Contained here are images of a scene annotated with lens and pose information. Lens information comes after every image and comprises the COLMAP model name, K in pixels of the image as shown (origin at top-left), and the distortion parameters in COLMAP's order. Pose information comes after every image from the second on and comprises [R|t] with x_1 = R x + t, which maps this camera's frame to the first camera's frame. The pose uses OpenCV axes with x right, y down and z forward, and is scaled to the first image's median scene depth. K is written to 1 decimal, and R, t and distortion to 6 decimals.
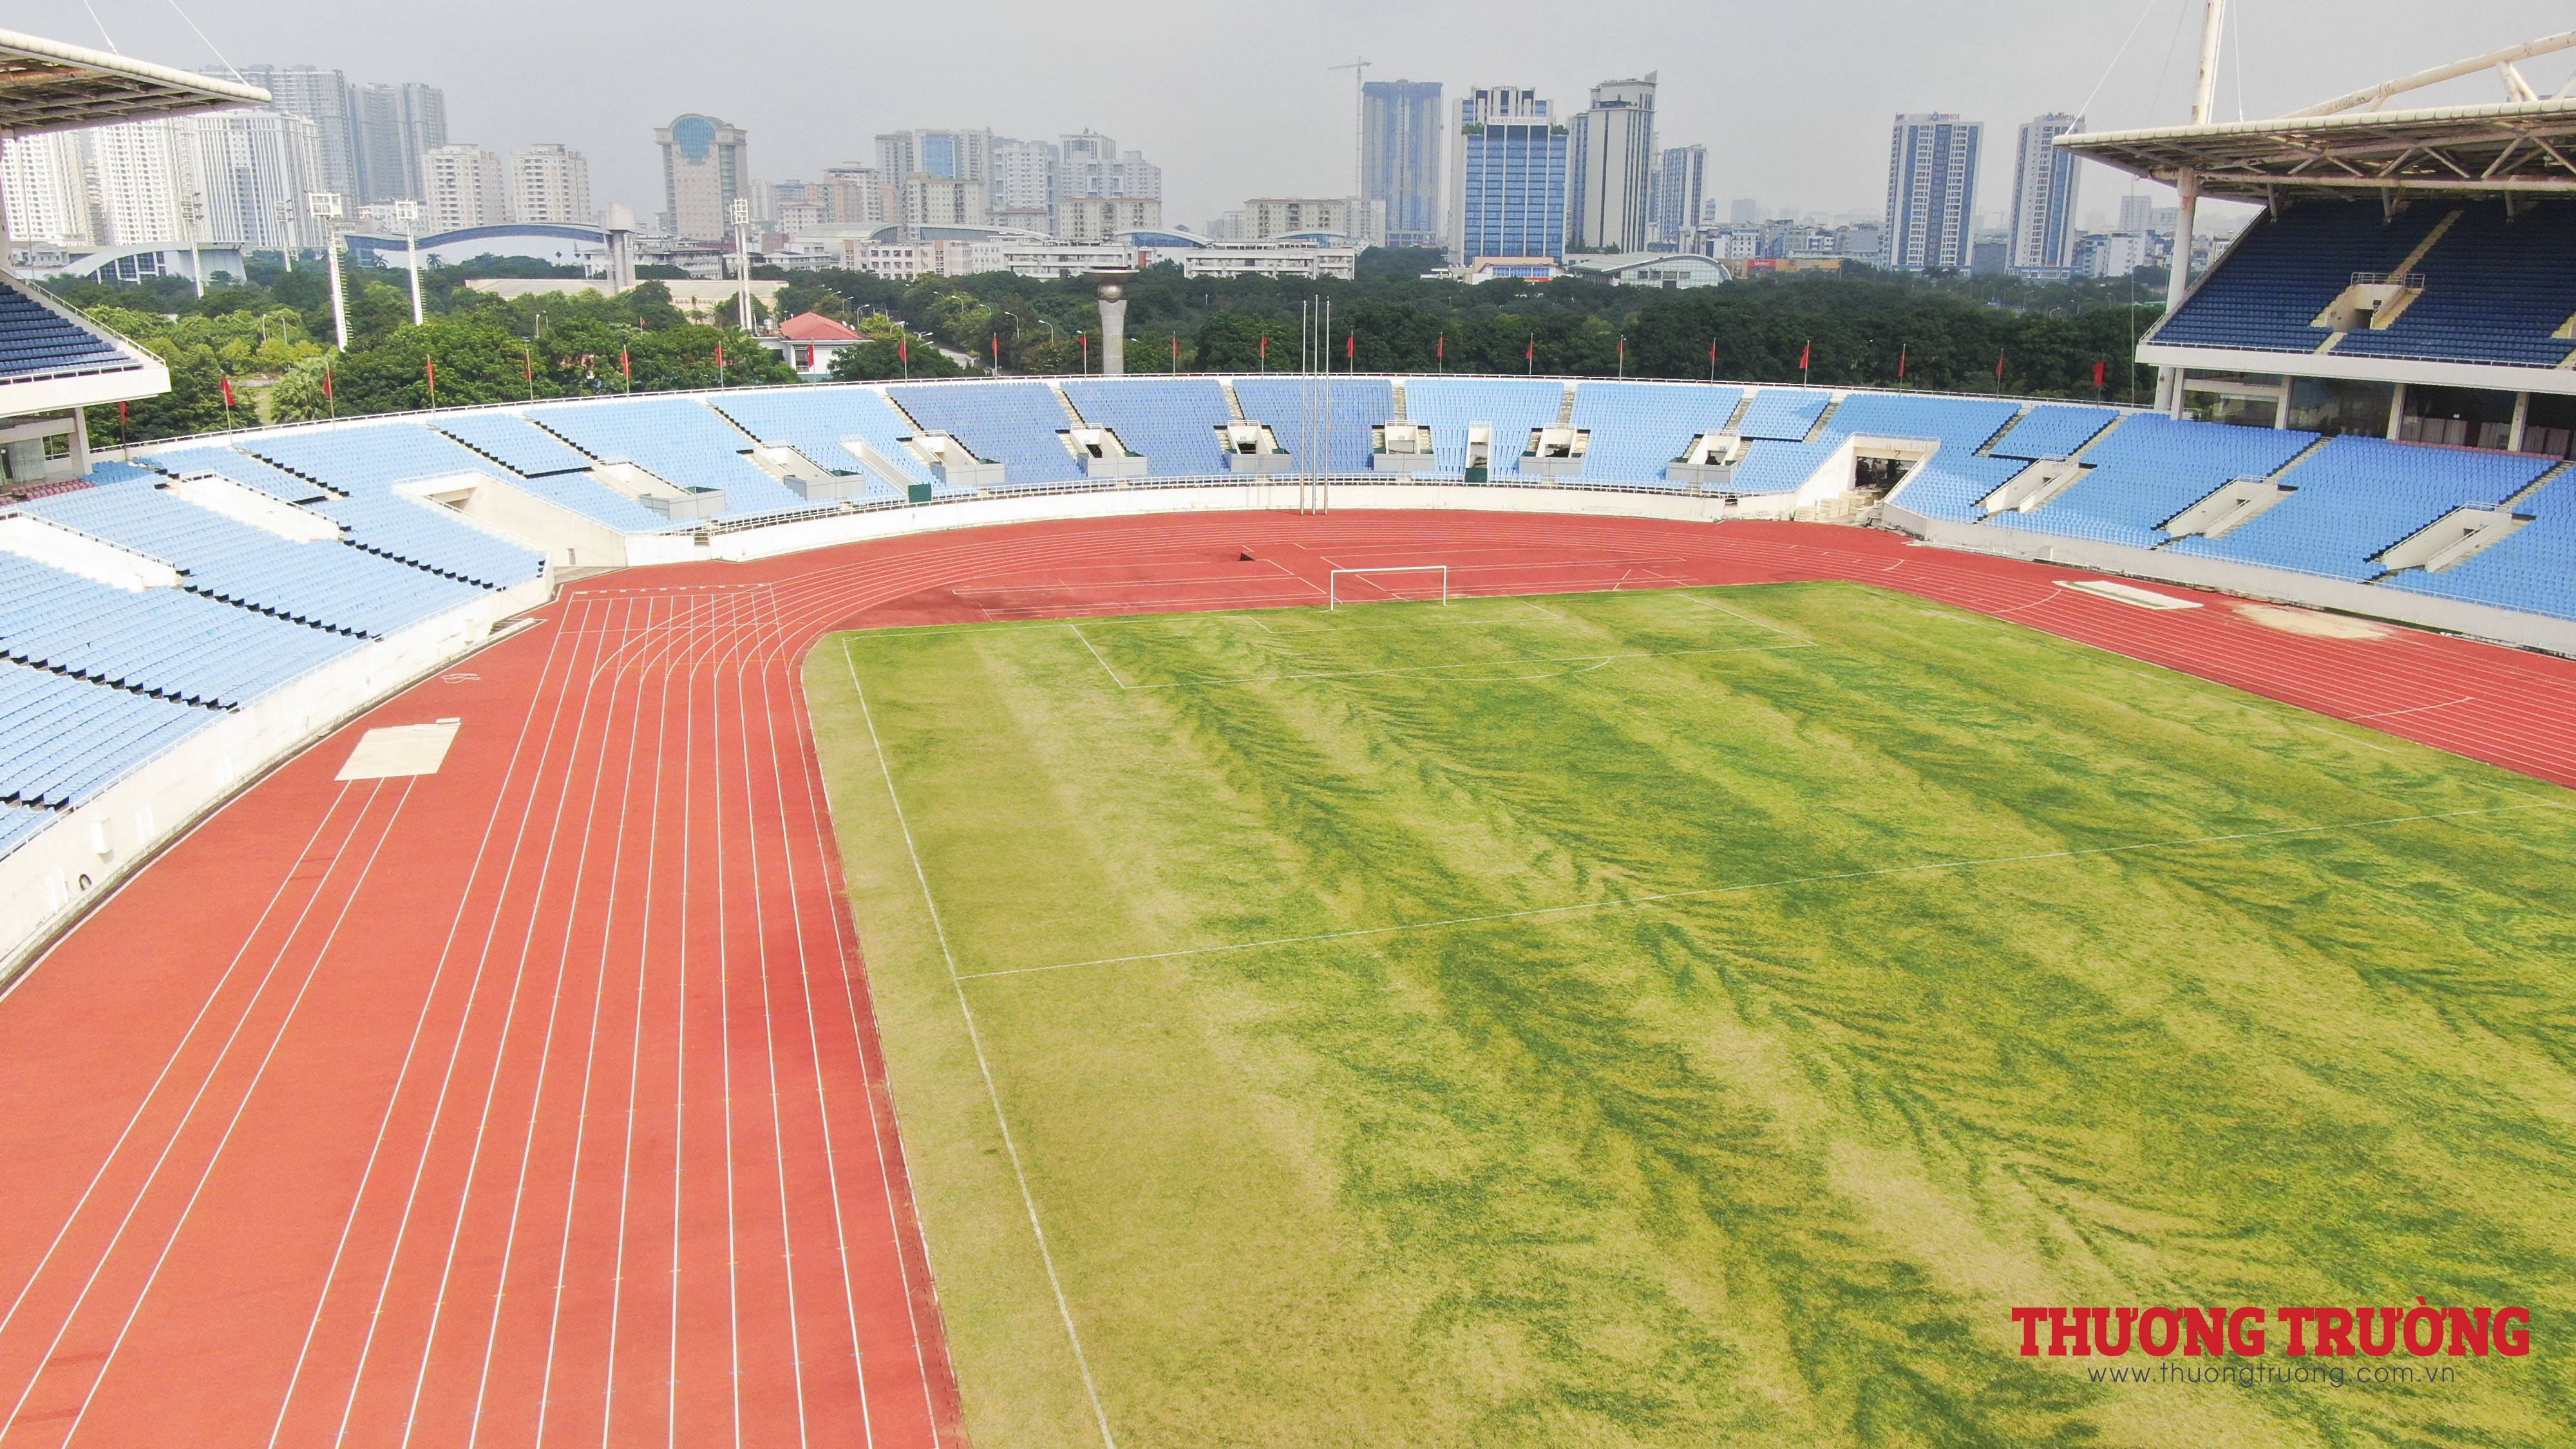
lens RADIAL K [[1826.0, 0, 1284.0], [0, 1826.0, 727.9], [0, 0, 1]] dist [-0.018276, 0.004050]
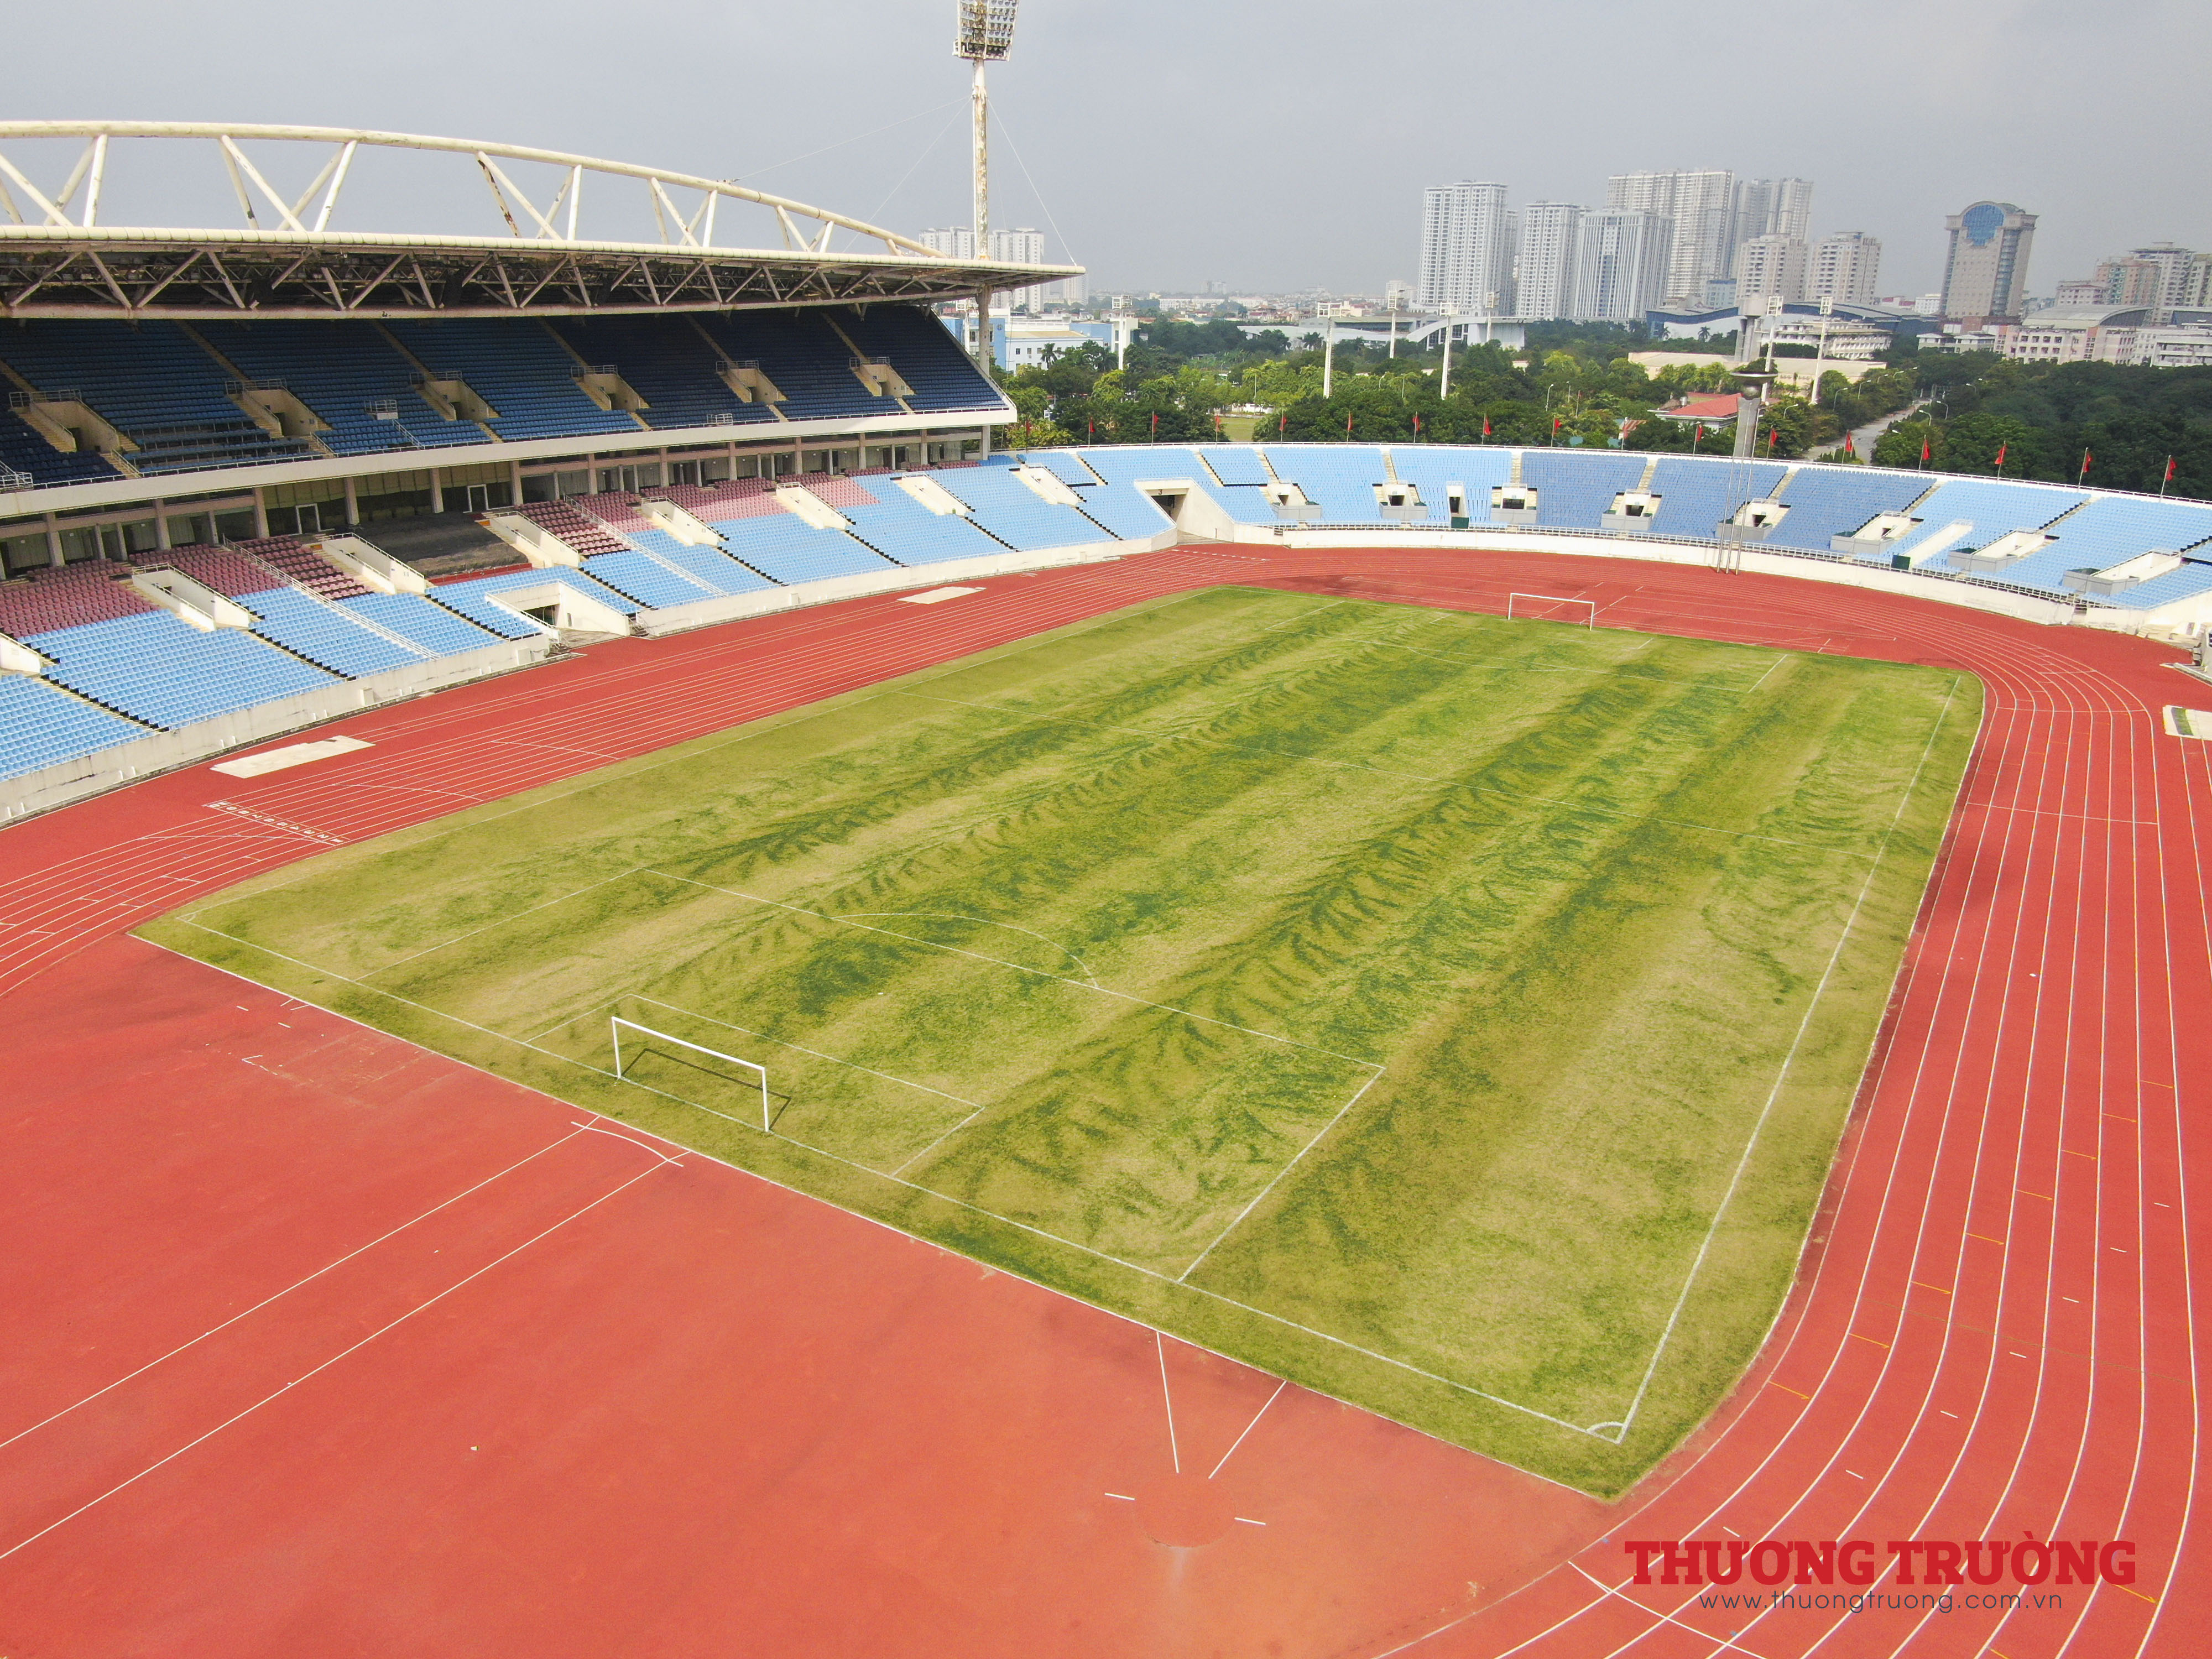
lens RADIAL K [[1551.5, 0, 1107.4], [0, 1551.5, 828.9], [0, 0, 1]] dist [-0.013039, 0.000246]
pose [[0.668963, 0.243011, -0.702449, 1.172115], [-0.199053, 0.969098, 0.145693, -0.030175], [0.716147, 0.042361, 0.696663, -0.151111]]
